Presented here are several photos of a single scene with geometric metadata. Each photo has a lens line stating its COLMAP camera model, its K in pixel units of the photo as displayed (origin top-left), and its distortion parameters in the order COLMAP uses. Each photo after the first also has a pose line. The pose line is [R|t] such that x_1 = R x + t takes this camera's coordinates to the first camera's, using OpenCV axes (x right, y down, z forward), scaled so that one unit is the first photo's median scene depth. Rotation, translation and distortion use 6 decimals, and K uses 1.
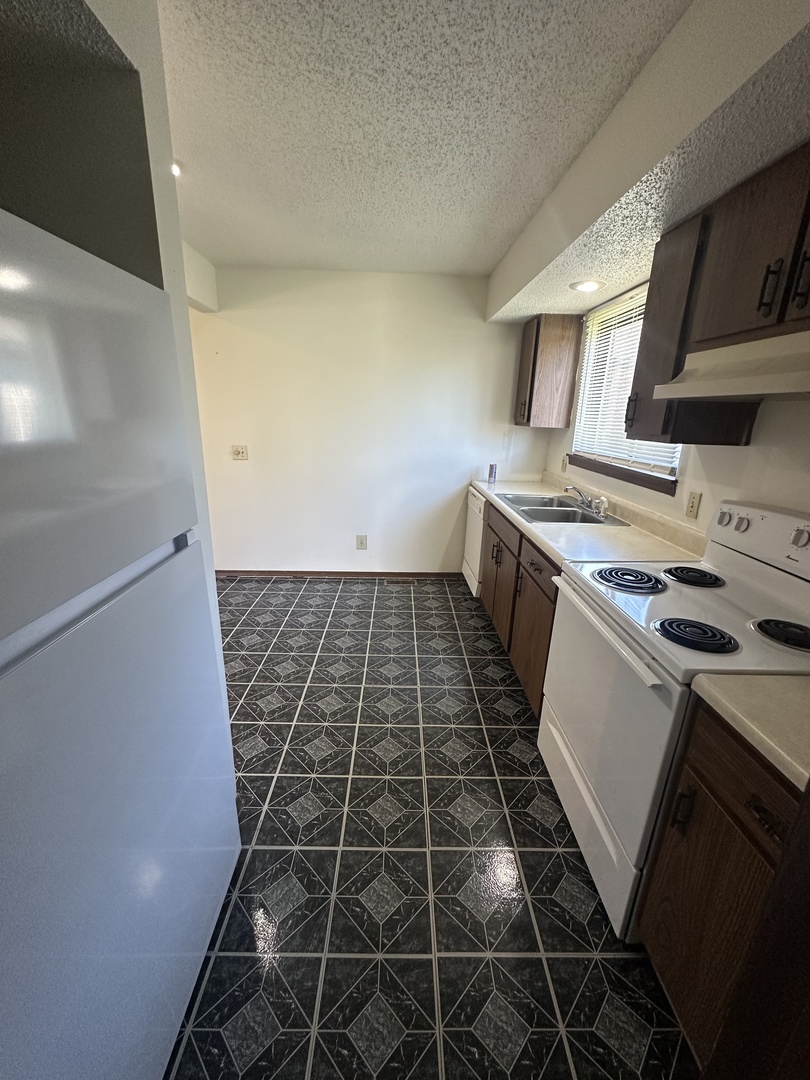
lens RADIAL K [[426.7, 0, 405.0], [0, 426.7, 540.0], [0, 0, 1]] dist [0.000507, -0.000184]
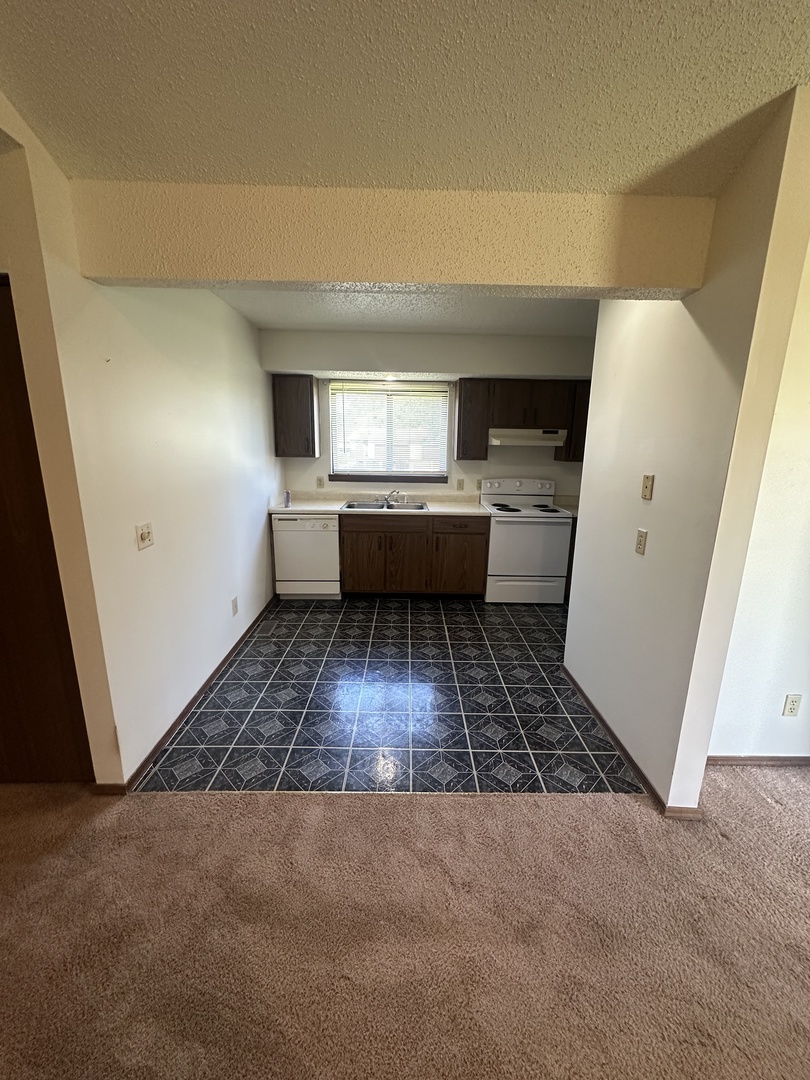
lens RADIAL K [[426.7, 0, 405.0], [0, 426.7, 540.0], [0, 0, 1]] dist [0.000507, -0.000184]
pose [[0.009330, -0.240367, 0.970637, -1.635102], [0.276063, 0.933574, 0.228536, -0.394605], [-0.961094, 0.265825, 0.075067, 1.092294]]
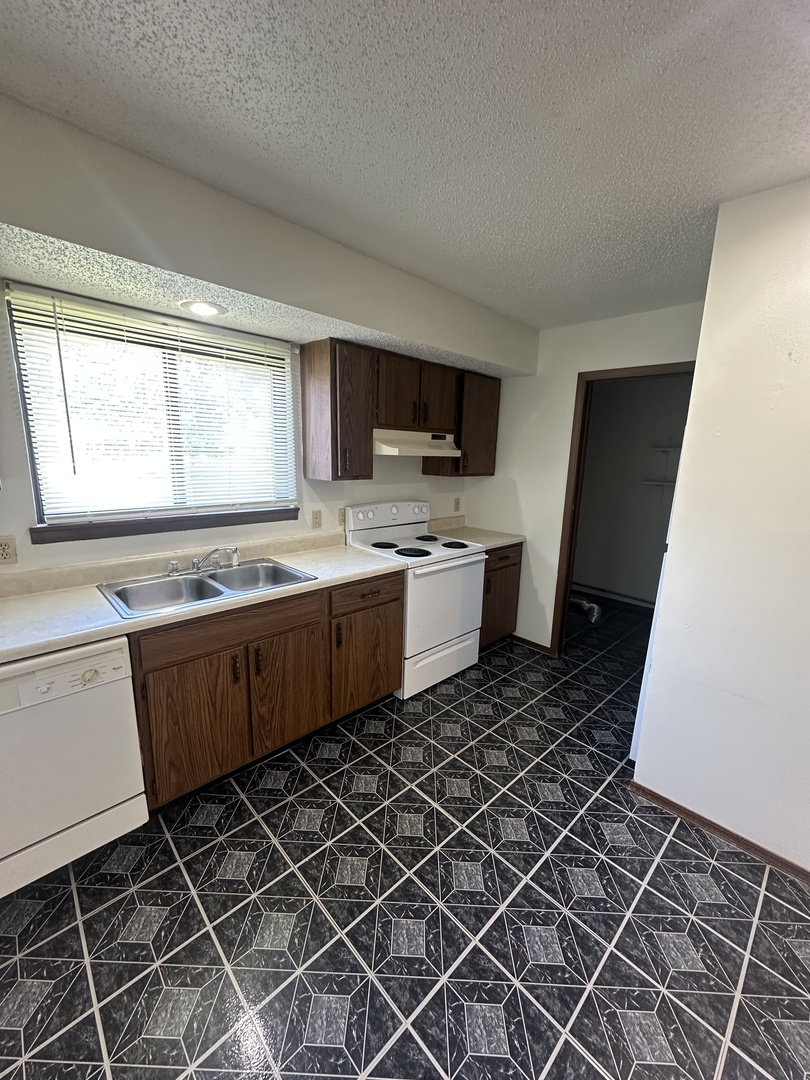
lens RADIAL K [[435.1, 0, 405.0], [0, 435.1, 540.0], [0, 0, 1]] dist [0.007465, -0.000179]
pose [[-0.684683, -0.179511, 0.706389, -0.566218], [0.174739, 0.900498, 0.398208, -0.516136], [-0.707585, 0.396080, -0.585188, 1.539745]]
